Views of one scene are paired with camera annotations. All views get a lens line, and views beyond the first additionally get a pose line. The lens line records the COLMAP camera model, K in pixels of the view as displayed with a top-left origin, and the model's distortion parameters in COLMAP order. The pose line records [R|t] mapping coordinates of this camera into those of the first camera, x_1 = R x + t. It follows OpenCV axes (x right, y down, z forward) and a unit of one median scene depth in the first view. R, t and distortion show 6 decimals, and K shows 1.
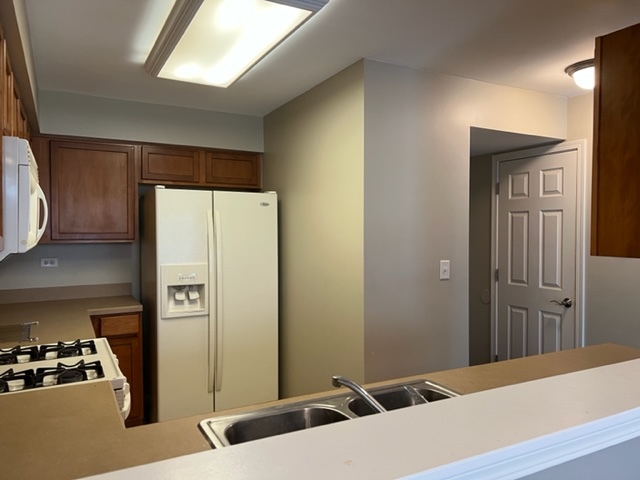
lens RADIAL K [[484.0, 0, 321.4], [0, 484.0, 241.1], [0, 0, 1]] dist [0.066698, -0.057651]
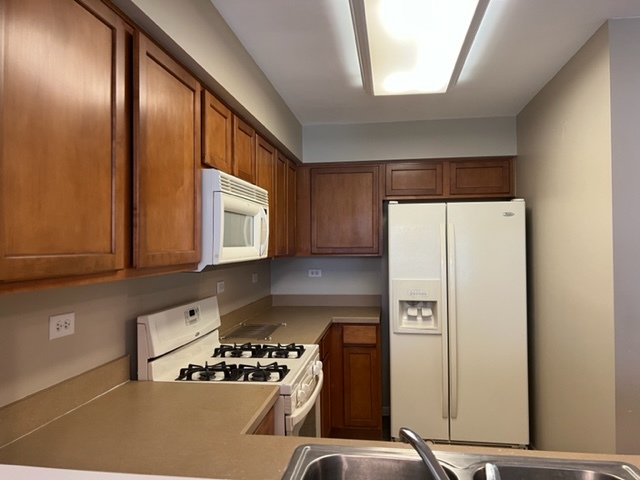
lens RADIAL K [[484.0, 0, 316.1], [0, 484.0, 240.1], [0, 0, 1]] dist [0.066698, -0.057651]
pose [[0.804135, -0.012076, -0.594324, 0.134388], [-0.006546, 0.999553, -0.029167, -0.001702], [0.594411, 0.027344, 0.803697, 0.089552]]
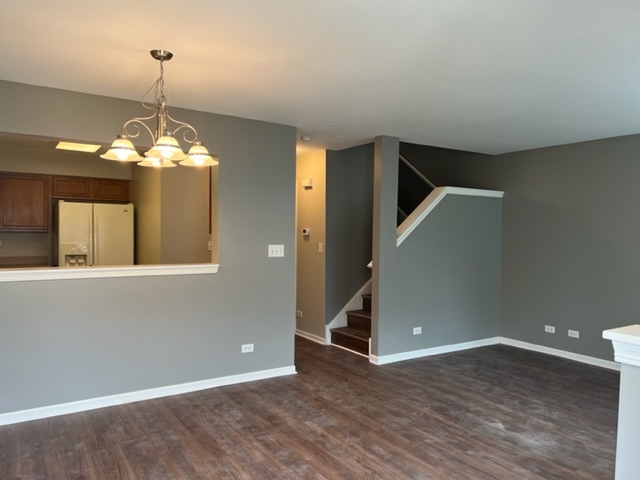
lens RADIAL K [[484.0, 0, 320.7], [0, 484.0, 235.9], [0, 0, 1]] dist [0.066698, -0.057651]
pose [[0.995295, 0.009384, 0.096435, 0.448736], [-0.008082, 0.999871, -0.013884, 0.036580], [-0.096553, 0.013039, 0.995242, -0.905900]]
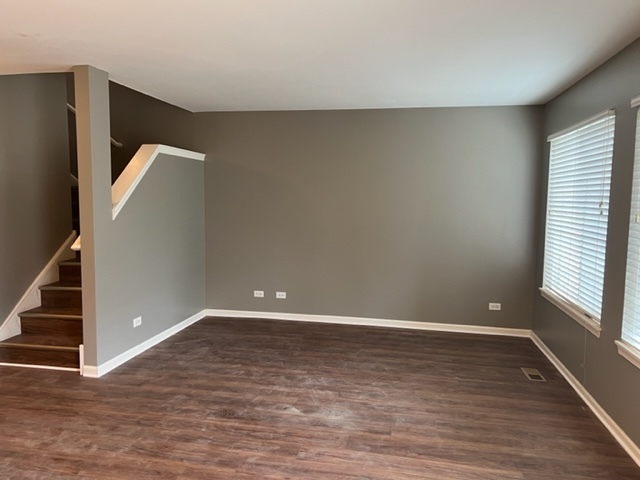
lens RADIAL K [[484.0, 0, 315.9], [0, 484.0, 237.7], [0, 0, 1]] dist [0.066698, -0.057651]
pose [[0.635431, -0.063288, 0.769560, 0.239057], [0.012433, 0.997345, 0.071755, 0.012499], [-0.772058, -0.036027, 0.634530, -0.533955]]
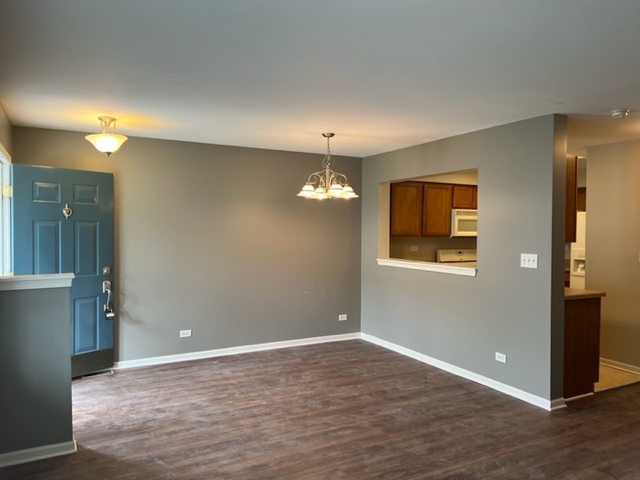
lens RADIAL K [[484.0, 0, 323.5], [0, 484.0, 241.5], [0, 0, 1]] dist [0.066698, -0.057651]
pose [[0.013537, 0.025290, -0.999589, 1.651597], [-0.036424, 0.999029, 0.024782, 0.002546], [0.999245, 0.036074, 0.014445, -0.078732]]
